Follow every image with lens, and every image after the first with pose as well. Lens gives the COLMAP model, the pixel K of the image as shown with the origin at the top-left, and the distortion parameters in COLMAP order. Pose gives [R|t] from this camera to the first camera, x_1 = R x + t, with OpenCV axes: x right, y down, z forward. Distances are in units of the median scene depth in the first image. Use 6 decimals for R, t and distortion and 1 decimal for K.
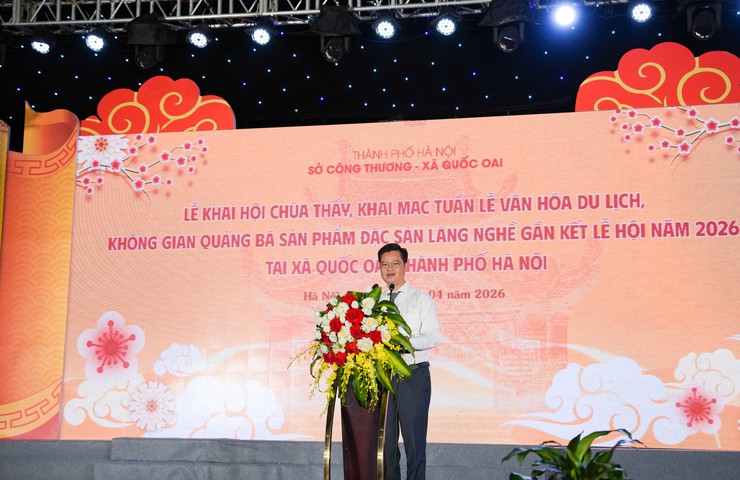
lens RADIAL K [[1386.9, 0, 378.6], [0, 1386.9, 220.2], [0, 0, 1]] dist [0.240032, 0.000000]
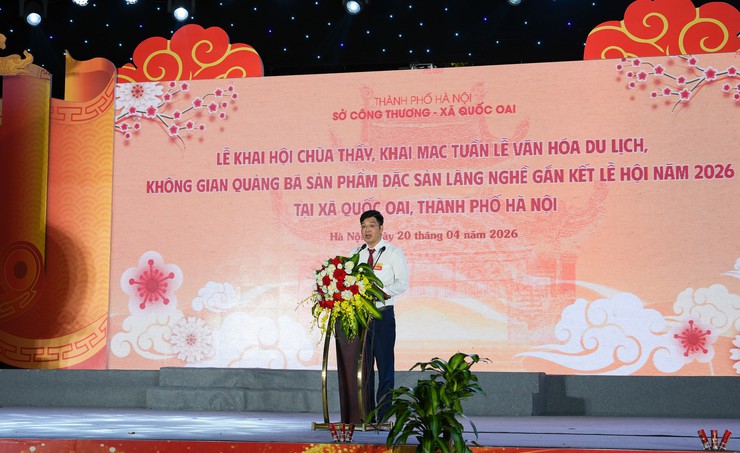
lens RADIAL K [[2045.4, 0, 311.5], [0, 2045.4, 183.3], [0, 0, 1]] dist [0.314119, 0.000000]
pose [[0.995633, -0.012854, -0.092464, 0.077091], [0.017981, 0.998333, 0.054842, -0.071878], [0.091605, -0.056265, 0.994205, -0.550019]]
